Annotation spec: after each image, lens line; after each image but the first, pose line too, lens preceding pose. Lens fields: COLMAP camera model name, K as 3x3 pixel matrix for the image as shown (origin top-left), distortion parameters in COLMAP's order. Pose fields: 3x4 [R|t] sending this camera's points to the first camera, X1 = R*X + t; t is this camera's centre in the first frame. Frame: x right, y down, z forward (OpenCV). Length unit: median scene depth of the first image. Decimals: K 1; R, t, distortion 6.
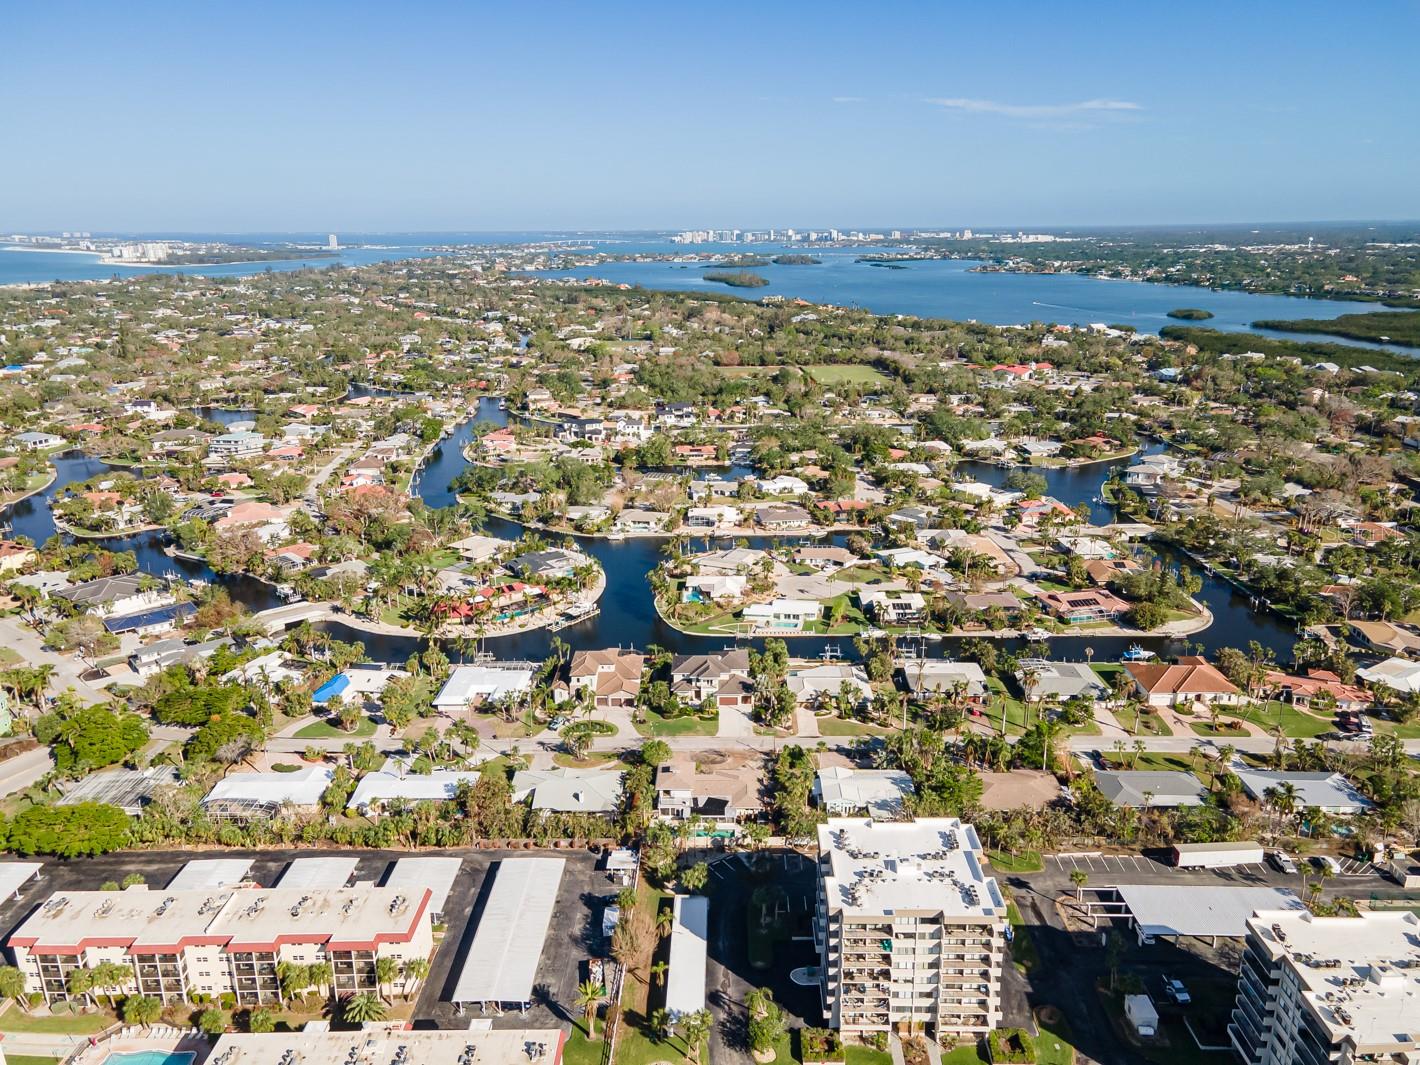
lens RADIAL K [[1035.9, 0, 713.7], [0, 1035.9, 533.6], [0, 0, 1]] dist [0.027100, 0.031662]
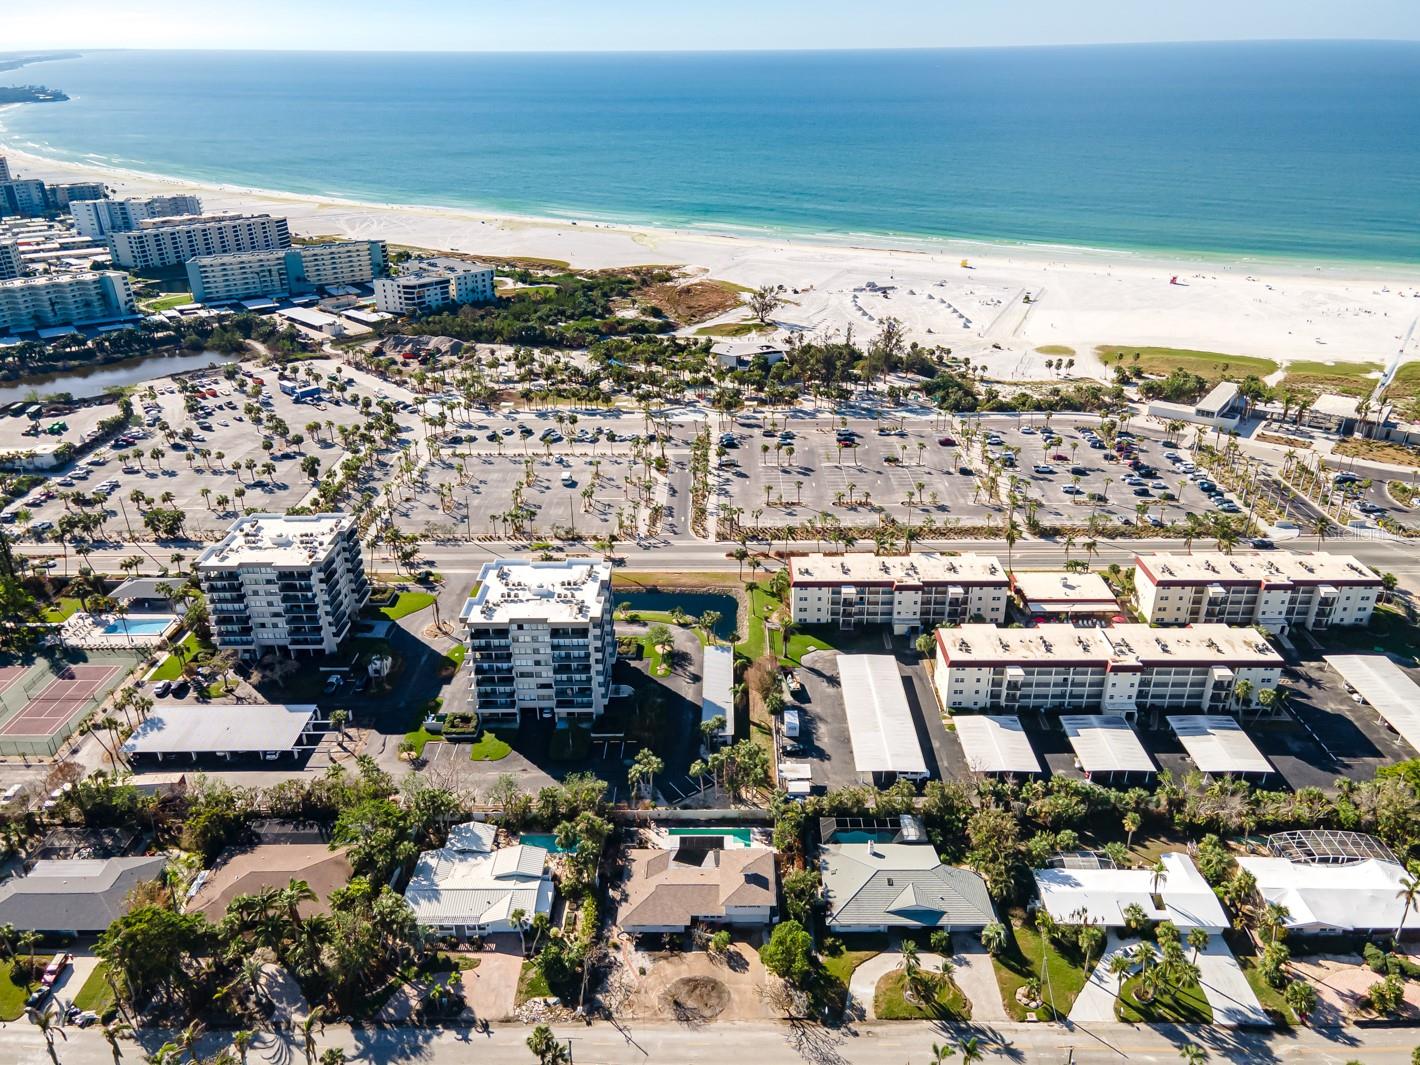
lens RADIAL K [[1035.9, 0, 717.6], [0, 1035.9, 536.3], [0, 0, 1]] dist [0.027100, 0.031662]
pose [[-0.999846, 0.017527, -0.001063, -0.013792], [0.012323, 0.743559, 0.668557, -0.278901], [0.012508, 0.668441, -0.743660, 0.949284]]
